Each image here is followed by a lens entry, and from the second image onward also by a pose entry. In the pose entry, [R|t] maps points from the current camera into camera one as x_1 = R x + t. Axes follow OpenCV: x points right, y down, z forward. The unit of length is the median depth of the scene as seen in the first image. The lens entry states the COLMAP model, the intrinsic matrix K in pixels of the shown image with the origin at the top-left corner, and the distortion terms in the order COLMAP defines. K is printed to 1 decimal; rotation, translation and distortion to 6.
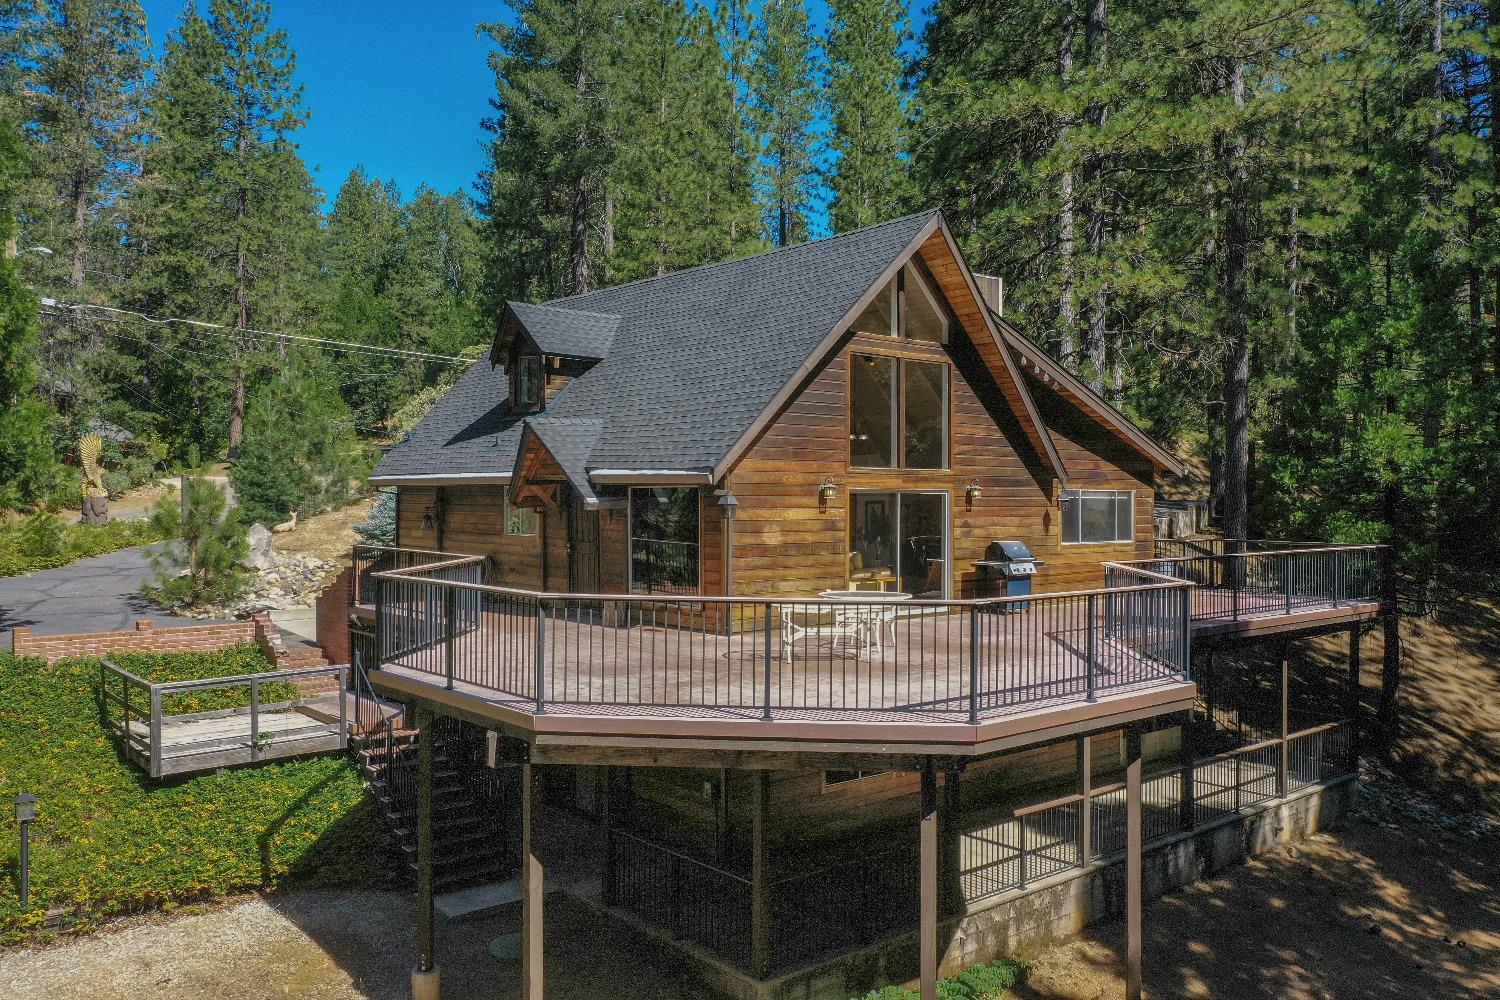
lens RADIAL K [[1176.9, 0, 751.4], [0, 1176.9, 517.9], [0, 0, 1]] dist [0.000578, 0.005571]
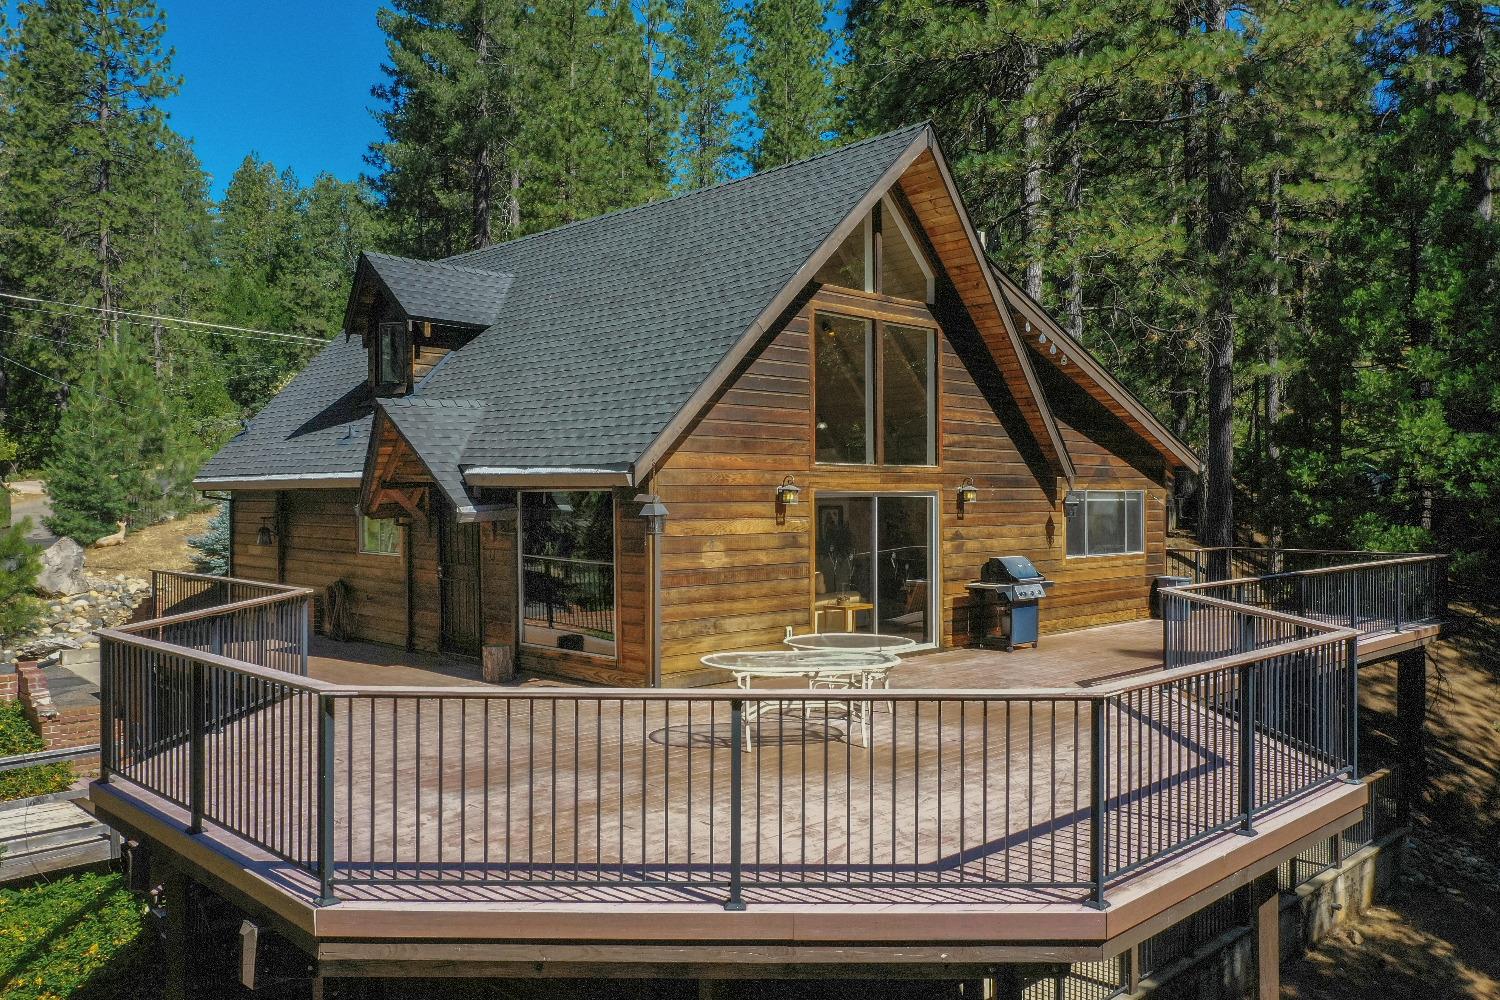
lens RADIAL K [[1176.9, 0, 751.4], [0, 1176.9, 517.9], [0, 0, 1]] dist [0.000578, 0.005571]
pose [[0.997507, -0.007233, 0.070191, -0.007076], [0.007239, 0.999974, 0.000161, -0.005839], [-0.070190, 0.000347, 0.997534, 0.177913]]
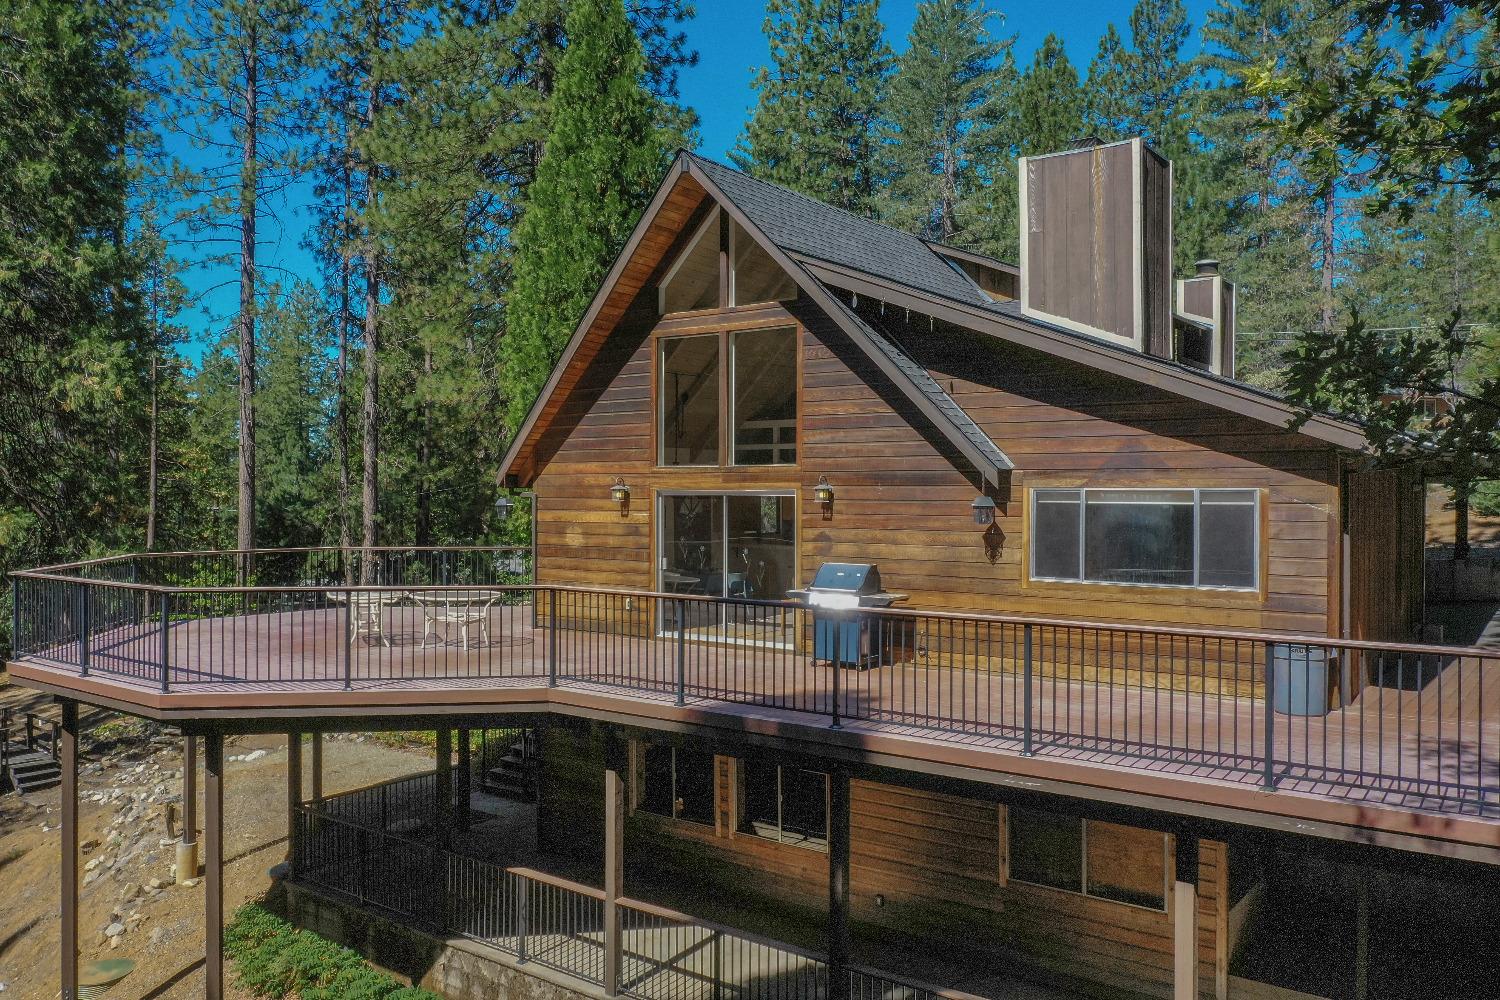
lens RADIAL K [[1176.9, 0, 751.4], [0, 1176.9, 517.9], [0, 0, 1]] dist [0.000578, 0.005571]
pose [[0.217758, 0.013393, -0.975911, 0.691247], [-0.024828, 0.999658, 0.008179, -0.009032], [0.975687, 0.022449, 0.218016, 0.617136]]
